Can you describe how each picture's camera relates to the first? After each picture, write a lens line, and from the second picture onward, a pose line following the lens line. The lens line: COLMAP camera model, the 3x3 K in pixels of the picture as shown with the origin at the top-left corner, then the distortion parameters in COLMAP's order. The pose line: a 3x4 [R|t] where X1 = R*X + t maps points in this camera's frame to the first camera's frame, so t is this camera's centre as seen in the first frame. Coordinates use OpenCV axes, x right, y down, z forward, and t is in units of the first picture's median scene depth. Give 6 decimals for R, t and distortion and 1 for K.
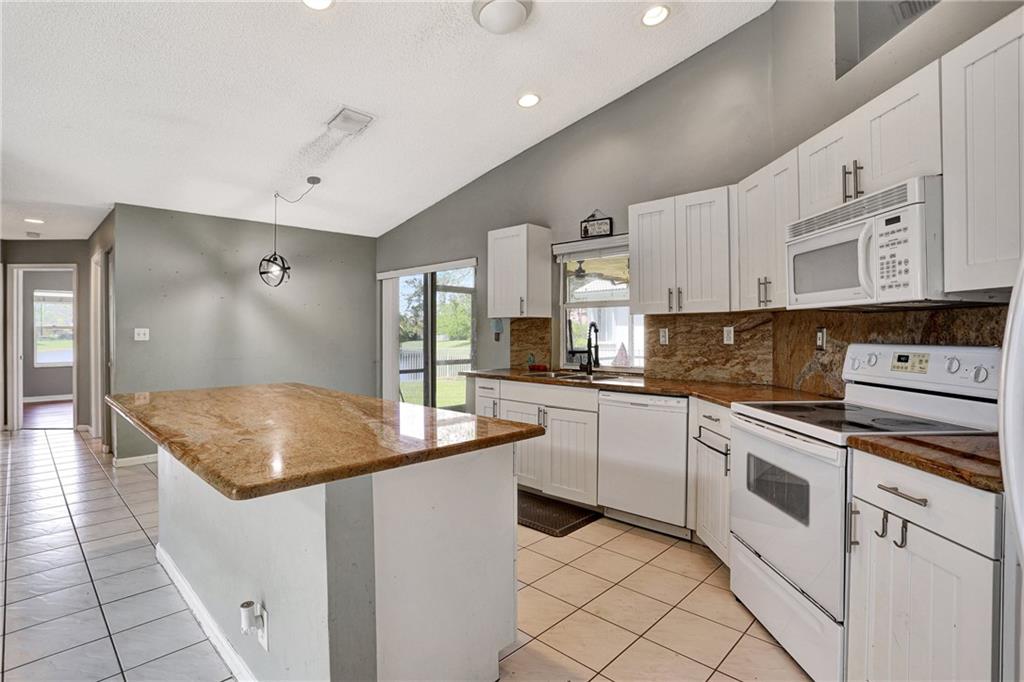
lens RADIAL K [[500.1, 0, 511.4], [0, 500.1, 333.1], [0, 0, 1]] dist [-0.062697, 0.023586]
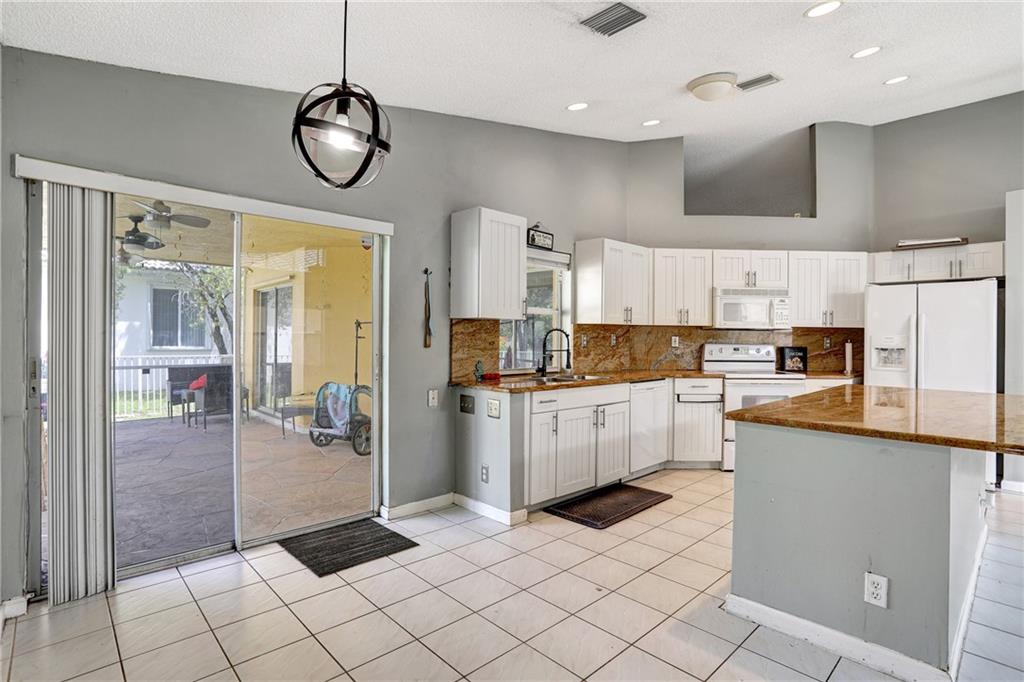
lens RADIAL K [[500.1, 0, 513.9], [0, 500.1, 336.0], [0, 0, 1]] dist [-0.062697, 0.023586]
pose [[0.046821, 0.003015, 0.998899, -0.980836], [-0.009353, 0.999953, -0.002580, 0.000076], [-0.998859, -0.009222, 0.046847, 1.092929]]
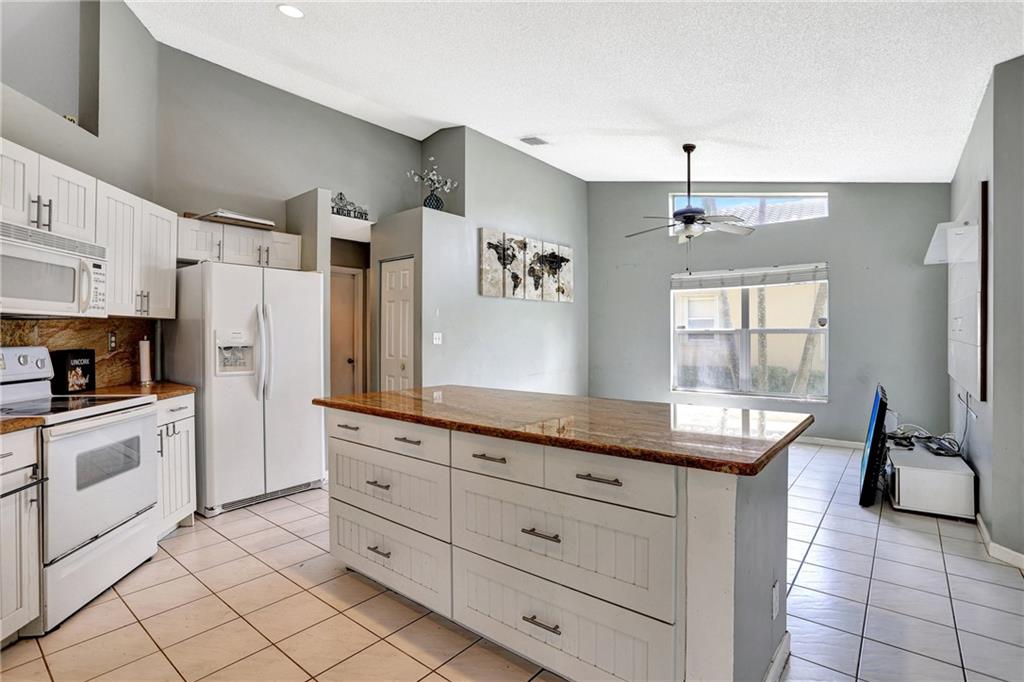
lens RADIAL K [[500.1, 0, 504.8], [0, 500.1, 336.9], [0, 0, 1]] dist [-0.062697, 0.023586]
pose [[-0.996966, 0.002623, -0.077793, -0.185880], [0.002448, 0.999994, 0.002343, -0.000779], [0.077799, 0.002146, -0.996967, 1.193441]]
